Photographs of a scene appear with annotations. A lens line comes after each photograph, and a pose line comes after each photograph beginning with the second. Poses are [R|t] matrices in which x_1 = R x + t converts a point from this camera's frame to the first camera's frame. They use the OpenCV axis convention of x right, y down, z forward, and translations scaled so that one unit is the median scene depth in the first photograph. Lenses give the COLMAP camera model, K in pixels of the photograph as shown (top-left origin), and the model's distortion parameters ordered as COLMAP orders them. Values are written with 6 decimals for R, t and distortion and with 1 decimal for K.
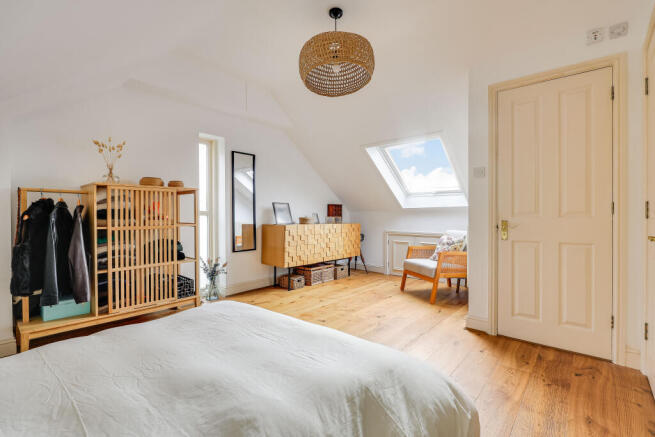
lens RADIAL K [[301.7, 0, 327.5], [0, 301.7, 218.5], [0, 0, 1]] dist [0.000083, -0.000070]
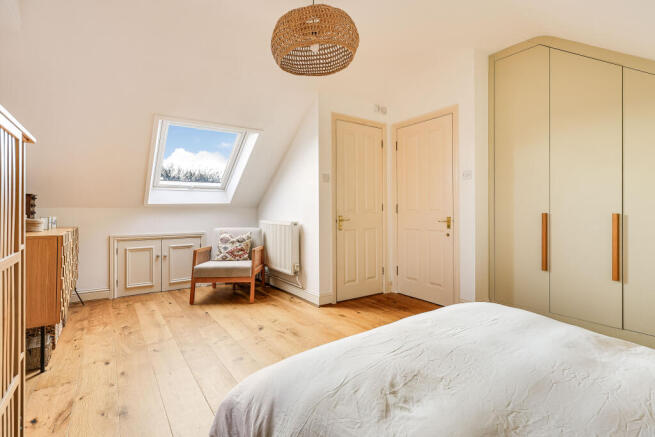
lens RADIAL K [[318.7, 0, 328.0], [0, 318.7, 210.3], [0, 0, 1]] dist [0.000996, -0.000045]
pose [[0.253276, -0.000448, 0.967394, -0.504672], [0.017158, 0.999845, -0.004029, -0.007563], [-0.967242, 0.017619, 0.253244, 0.427795]]
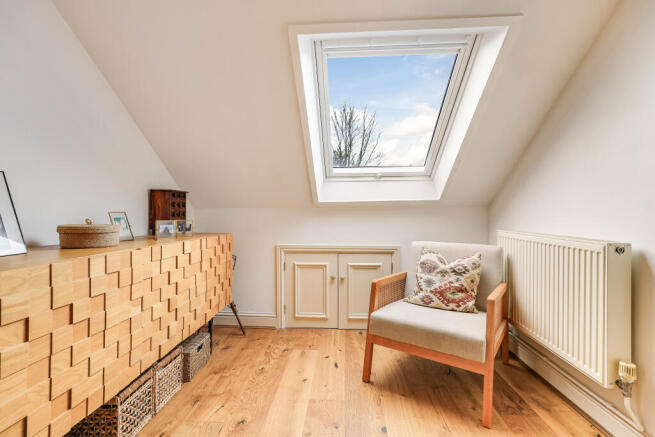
lens RADIAL K [[301.7, 0, 327.5], [0, 301.7, 218.5], [0, 0, 1]] dist [0.000083, -0.000070]
pose [[0.796865, -0.014115, 0.603993, -0.070251], [0.011769, 0.999900, 0.007839, -0.011030], [-0.604043, 0.000862, 0.796951, 0.687314]]
